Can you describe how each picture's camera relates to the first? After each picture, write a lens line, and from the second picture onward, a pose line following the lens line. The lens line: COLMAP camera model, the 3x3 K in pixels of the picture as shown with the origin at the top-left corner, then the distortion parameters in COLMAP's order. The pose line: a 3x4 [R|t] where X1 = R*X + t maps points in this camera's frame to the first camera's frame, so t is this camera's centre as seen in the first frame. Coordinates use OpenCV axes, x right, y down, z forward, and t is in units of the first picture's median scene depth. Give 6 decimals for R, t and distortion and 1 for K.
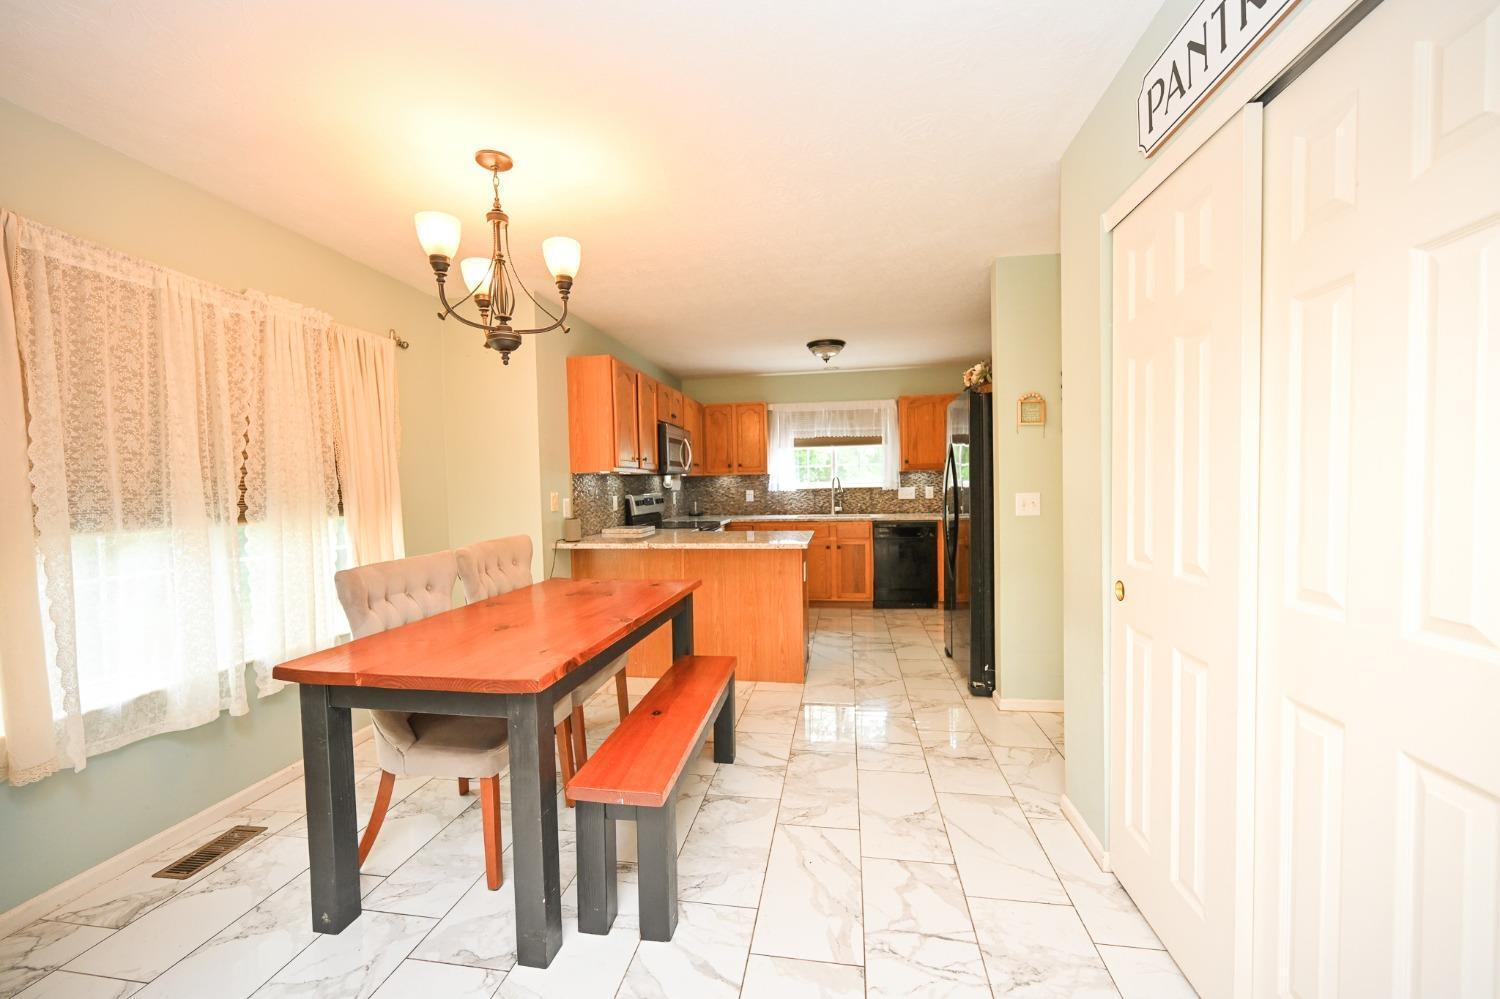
lens RADIAL K [[591.4, 0, 744.9], [0, 591.4, 507.9], [0, 0, 1]] dist [-0.000747, 0.000059]
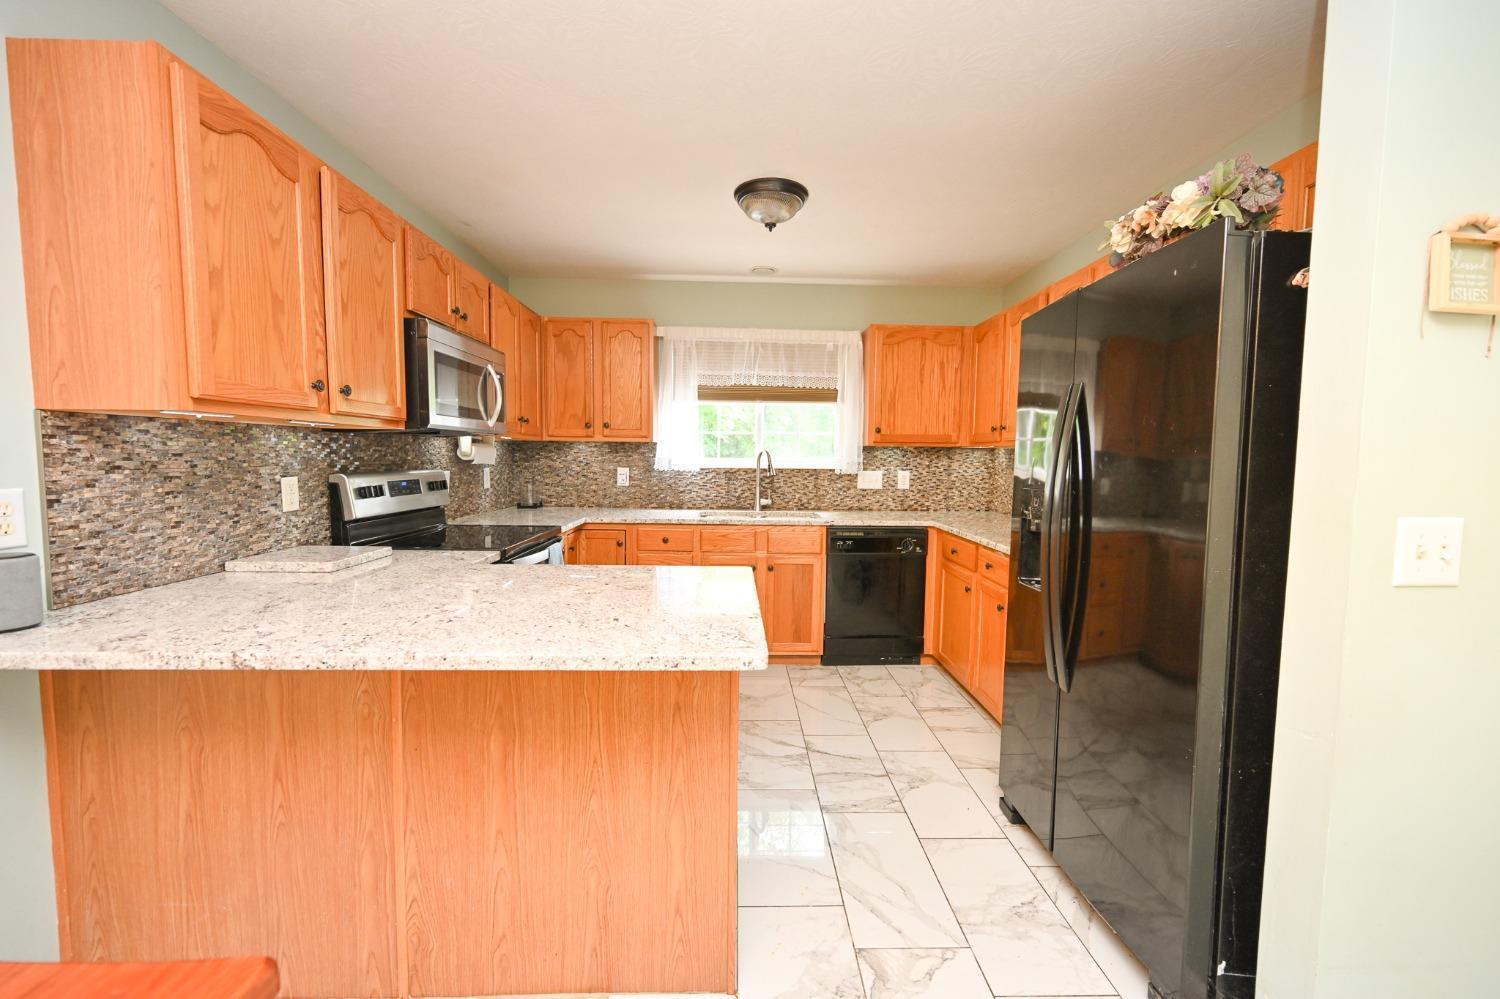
lens RADIAL K [[591.4, 0, 750.7], [0, 591.4, 502.2], [0, 0, 1]] dist [-0.000747, 0.000059]
pose [[0.979993, 0.018451, 0.198176, 0.017903], [-0.025662, 0.999096, 0.033882, -0.019276], [-0.197372, -0.038290, 0.979581, 0.395709]]
